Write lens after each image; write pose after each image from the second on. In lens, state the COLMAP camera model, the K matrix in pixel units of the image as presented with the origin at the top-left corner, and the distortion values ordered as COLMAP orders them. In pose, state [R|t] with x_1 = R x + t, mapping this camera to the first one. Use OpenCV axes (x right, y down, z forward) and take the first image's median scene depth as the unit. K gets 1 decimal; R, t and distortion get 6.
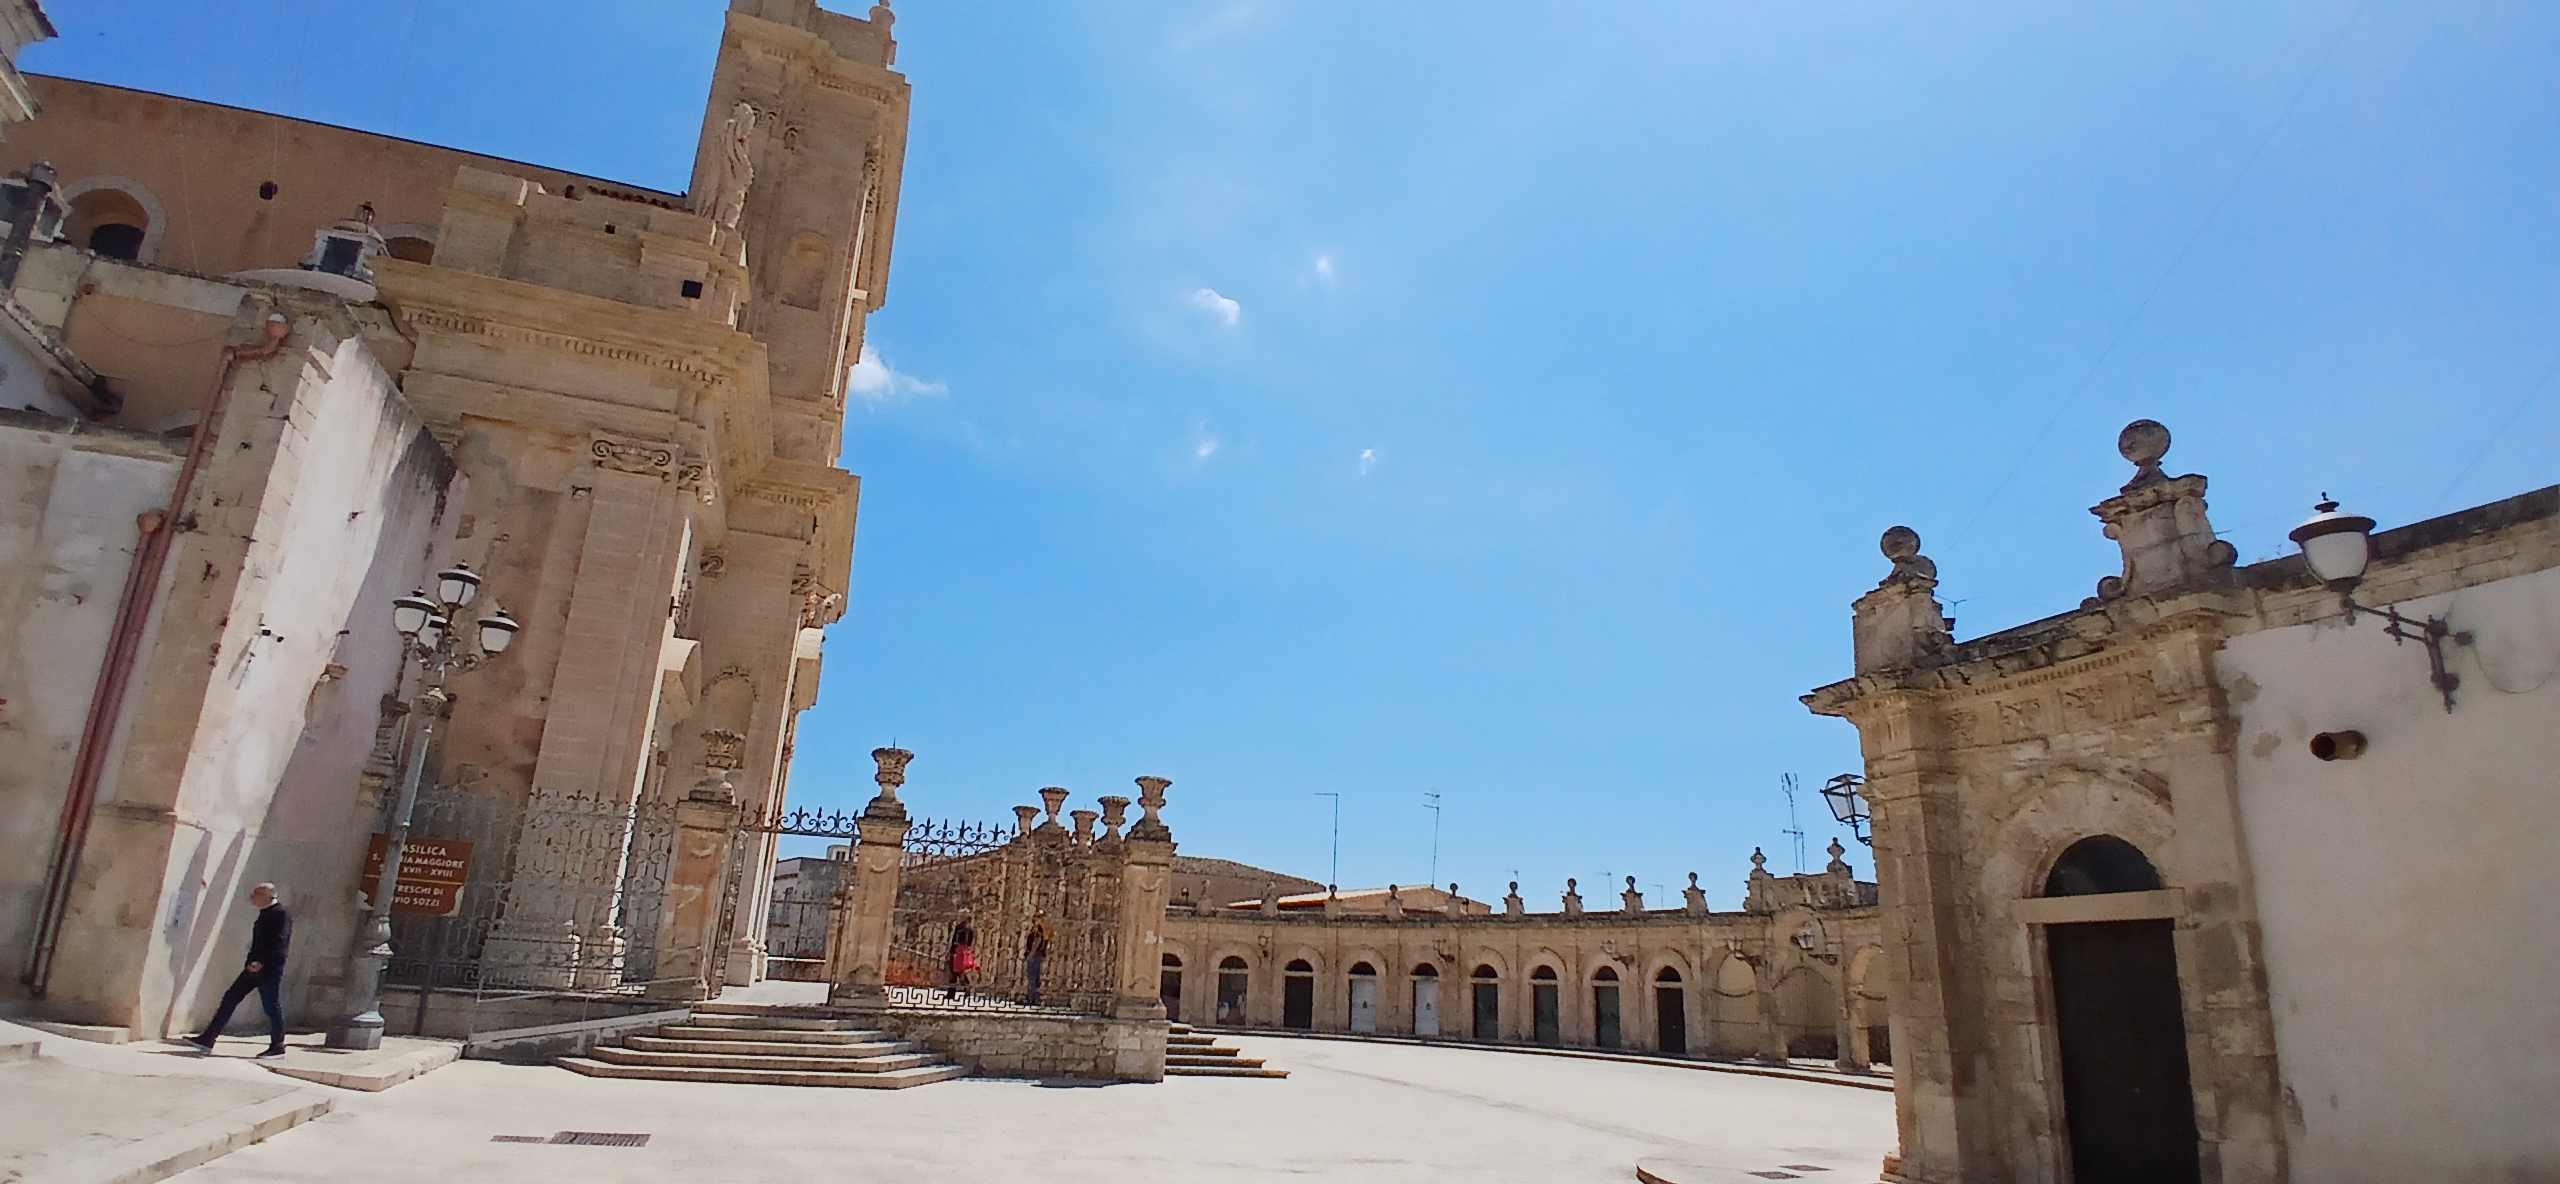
lens RADIAL K [[1275.0, 0, 1280.0], [0, 1275.0, 592.0], [0, 0, 1]] dist [0.002433, -0.047441]
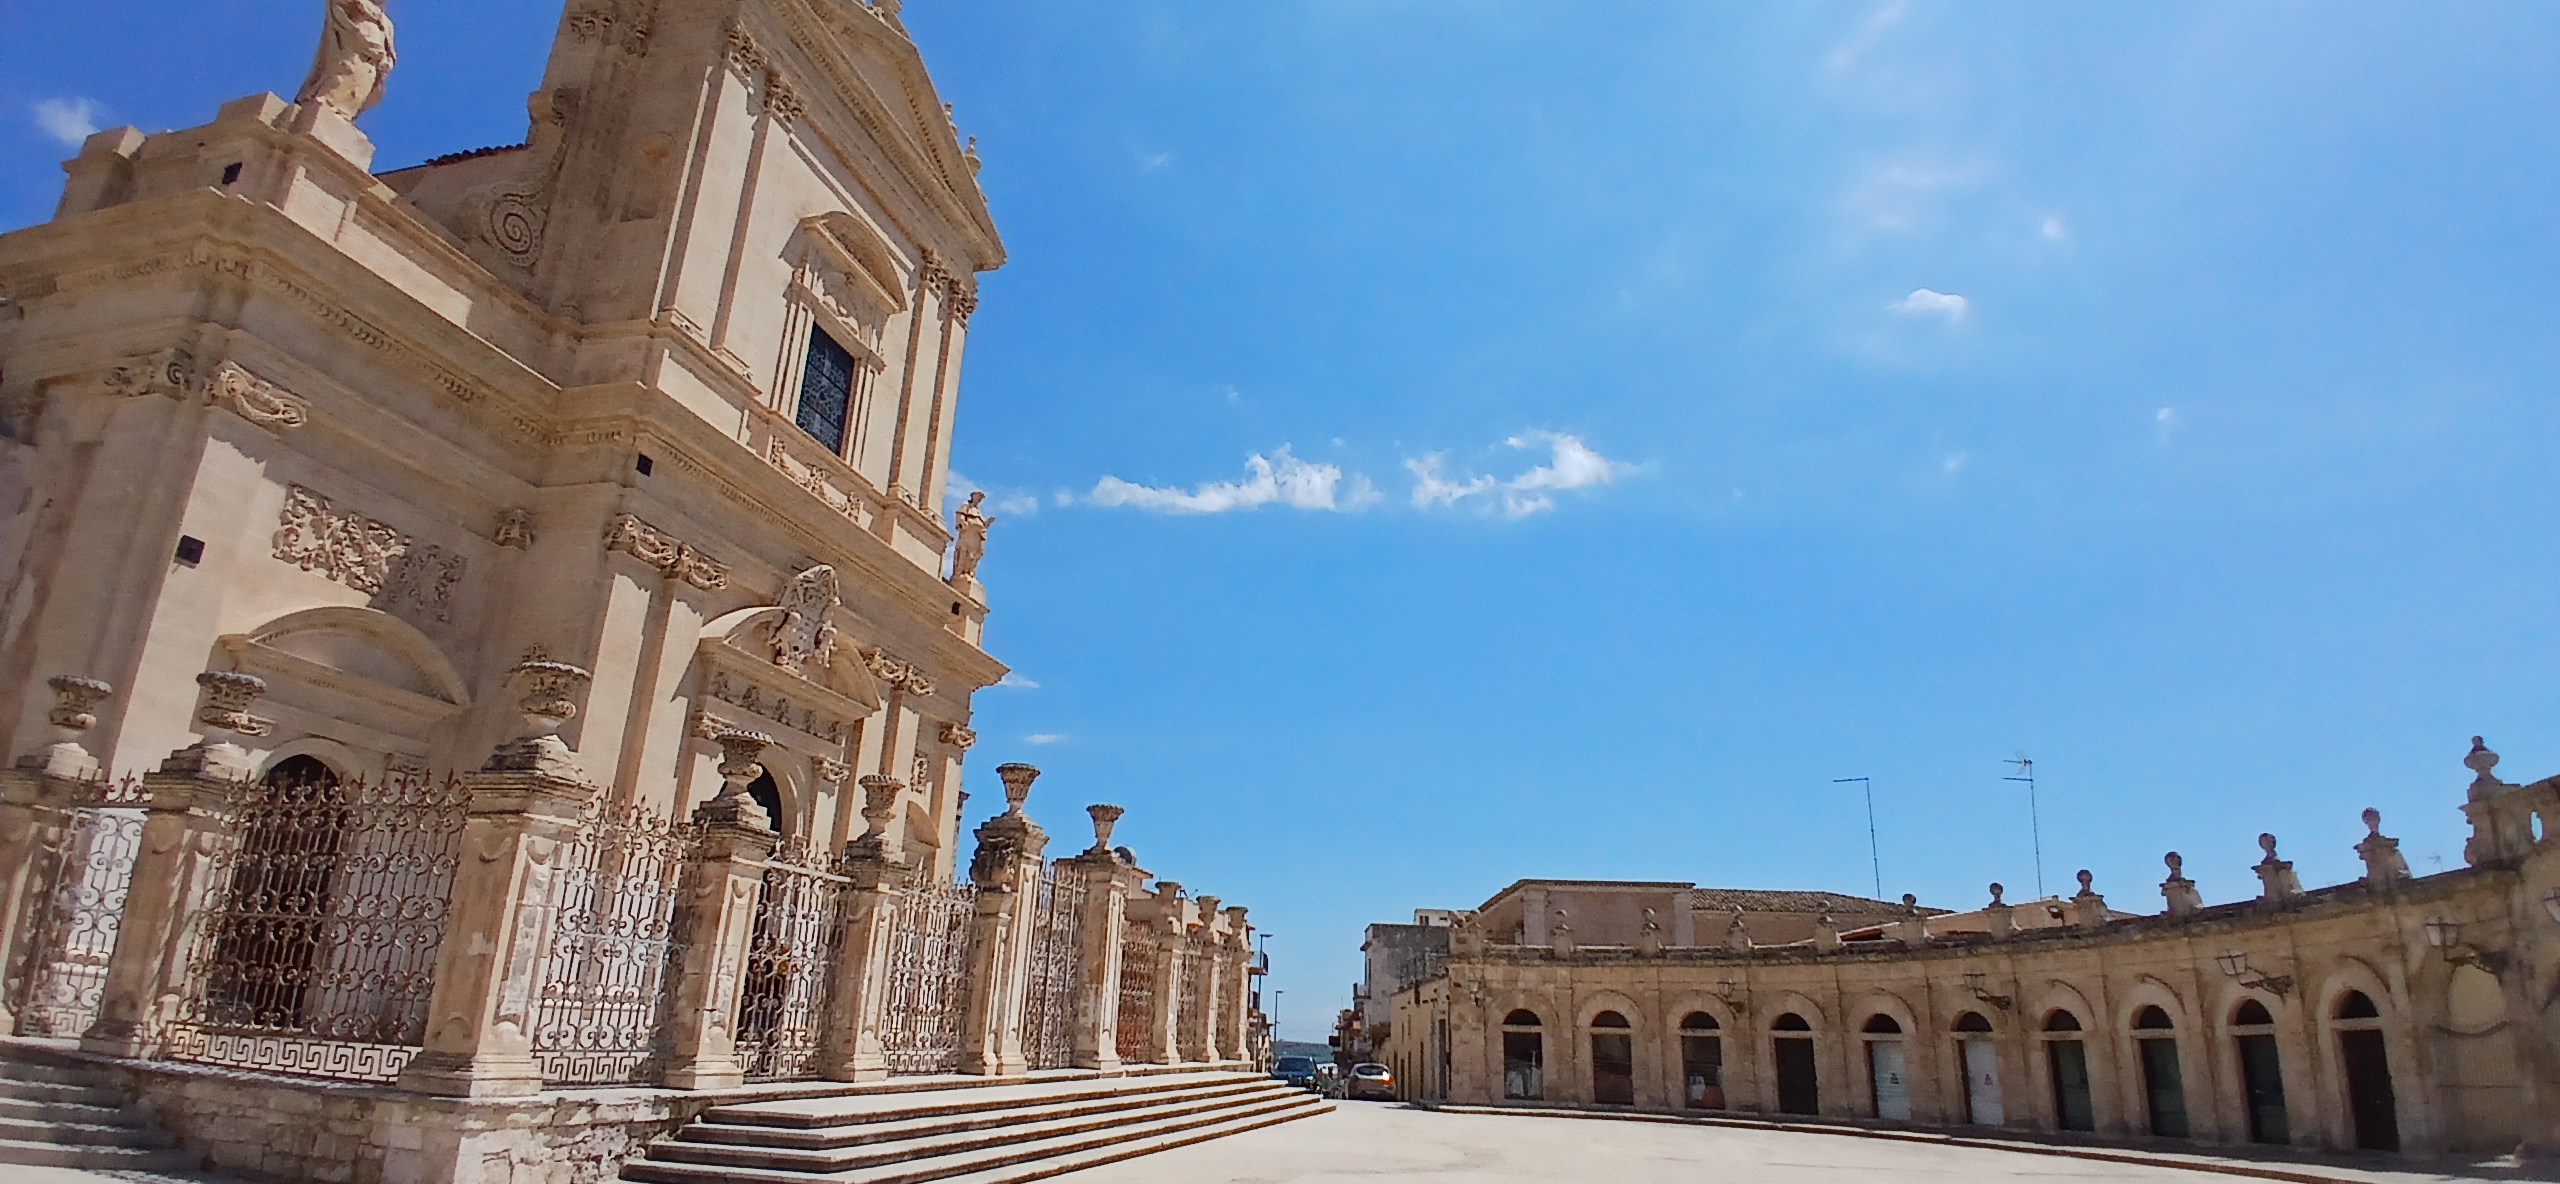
lens RADIAL K [[1275.0, 0, 1280.0], [0, 1275.0, 592.0], [0, 0, 1]] dist [0.002433, -0.047441]
pose [[0.839188, -0.196093, -0.507258, 0.208924], [0.167753, 0.980585, -0.101546, 0.101709], [0.517322, 0.000122, 0.855791, 0.308629]]
